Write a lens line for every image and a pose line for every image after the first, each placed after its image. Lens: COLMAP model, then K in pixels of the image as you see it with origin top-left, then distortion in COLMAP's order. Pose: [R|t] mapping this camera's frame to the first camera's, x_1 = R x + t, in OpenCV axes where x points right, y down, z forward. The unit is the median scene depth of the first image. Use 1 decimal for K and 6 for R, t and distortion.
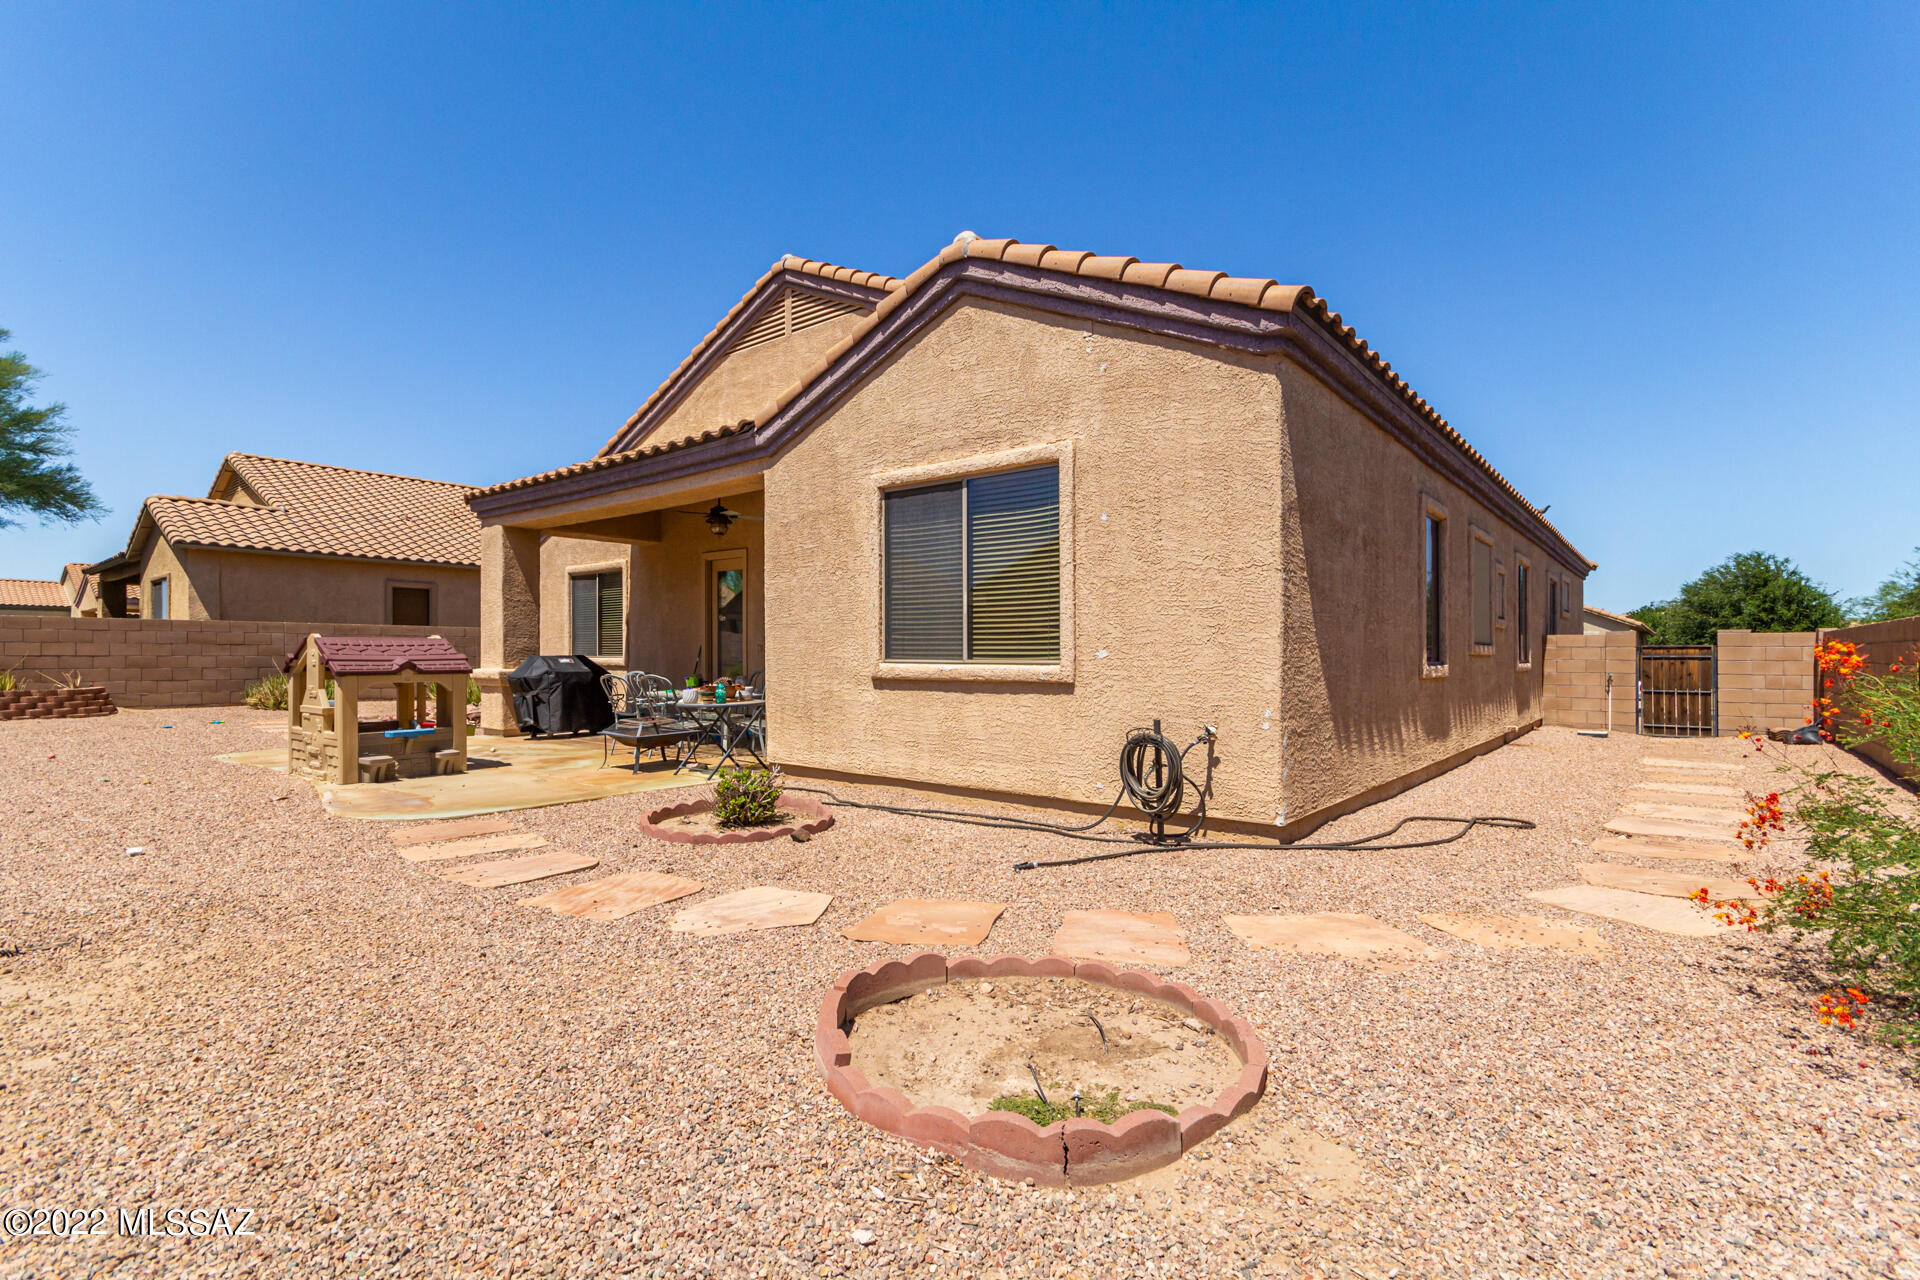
lens RADIAL K [[896.0, 0, 965.7], [0, 896.0, 653.9], [0, 0, 1]] dist [0.001416, 0.000324]
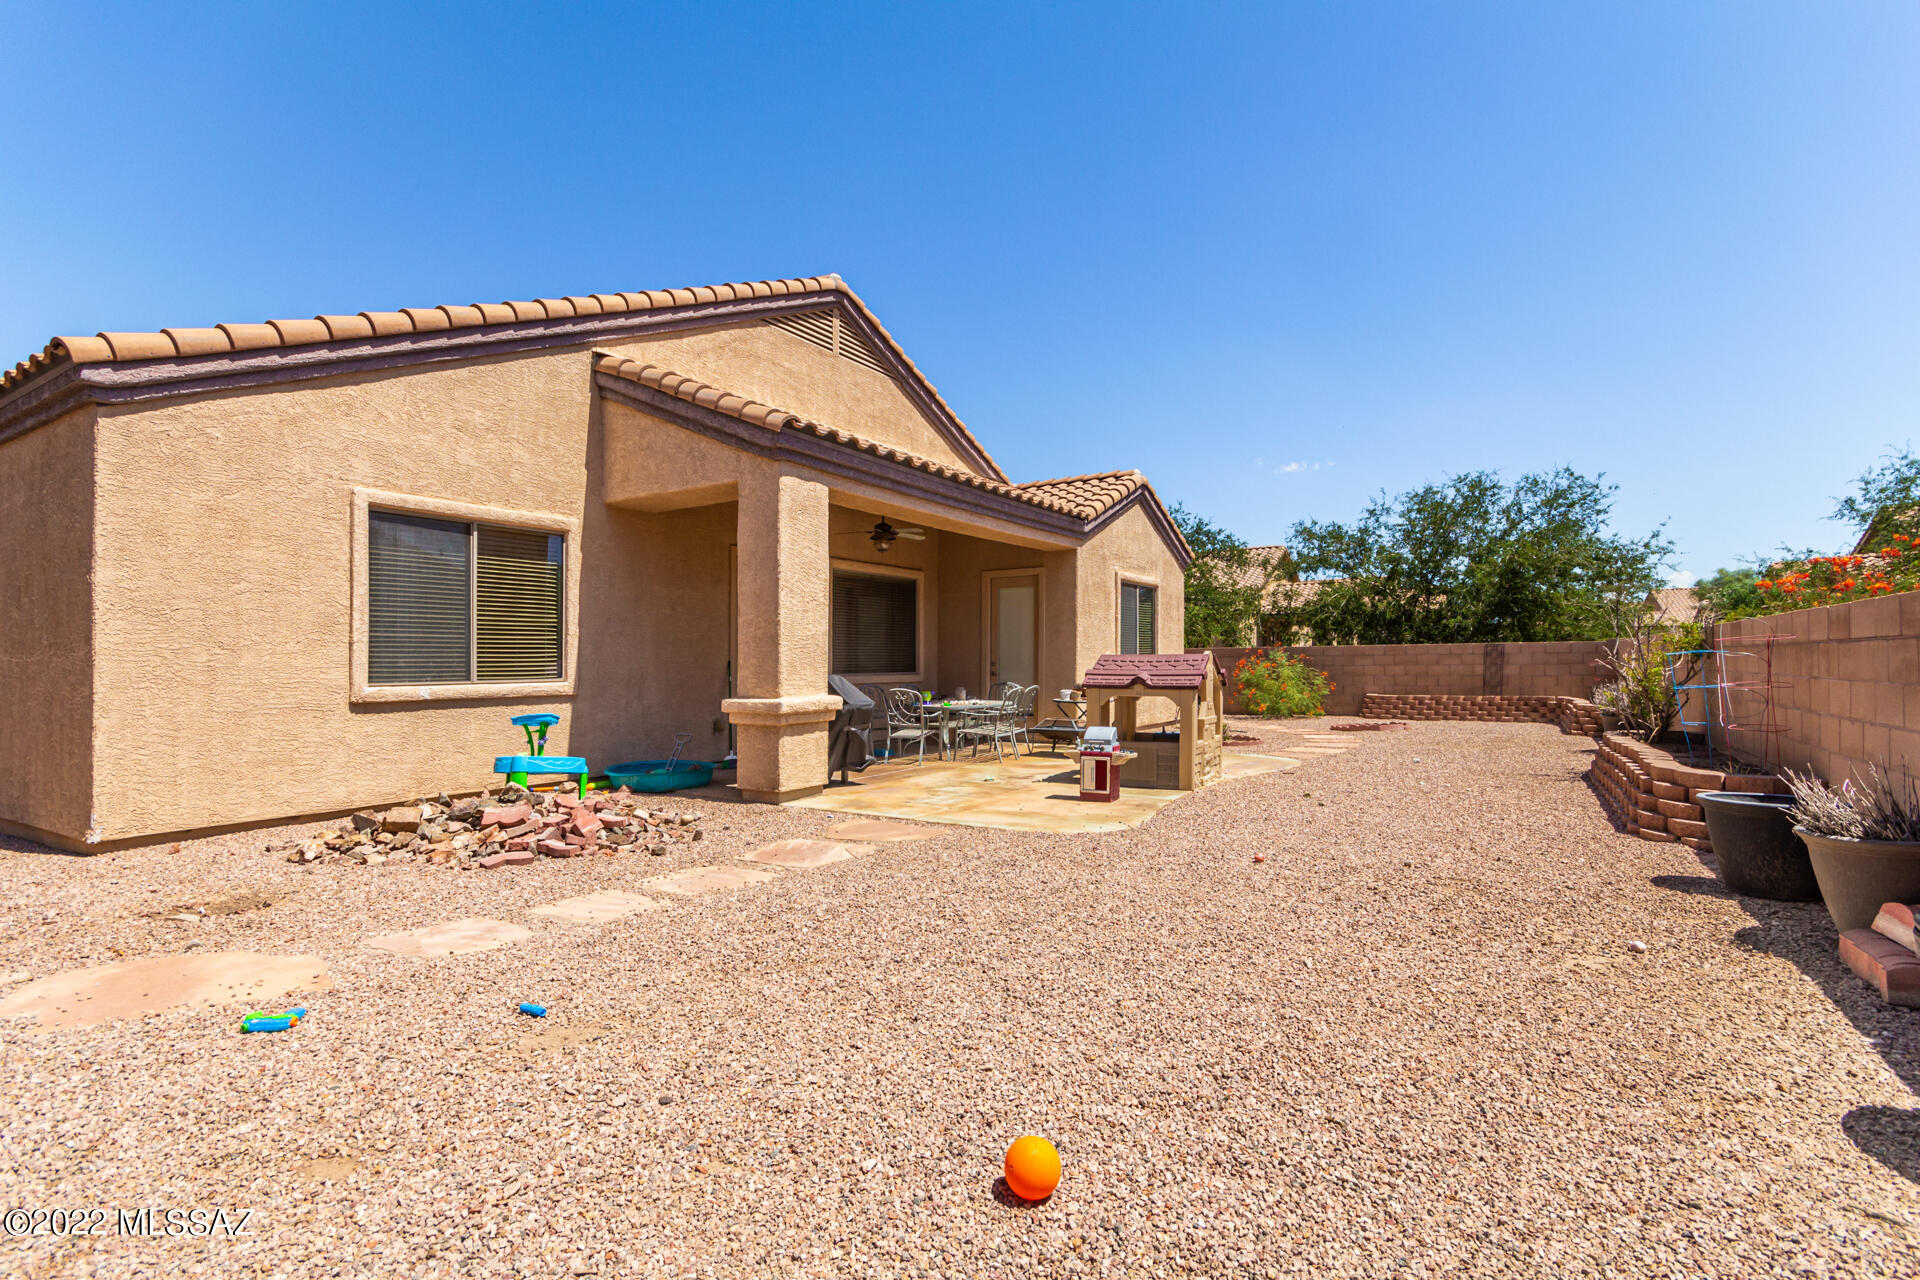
lens RADIAL K [[896.0, 0, 965.7], [0, 896.0, 653.9], [0, 0, 1]] dist [0.001416, 0.000324]
pose [[-0.126765, 0.012439, 0.991855, -1.219250], [0.008965, 0.999895, -0.011394, -0.006200], [-0.991892, 0.007447, -0.126864, 0.992047]]
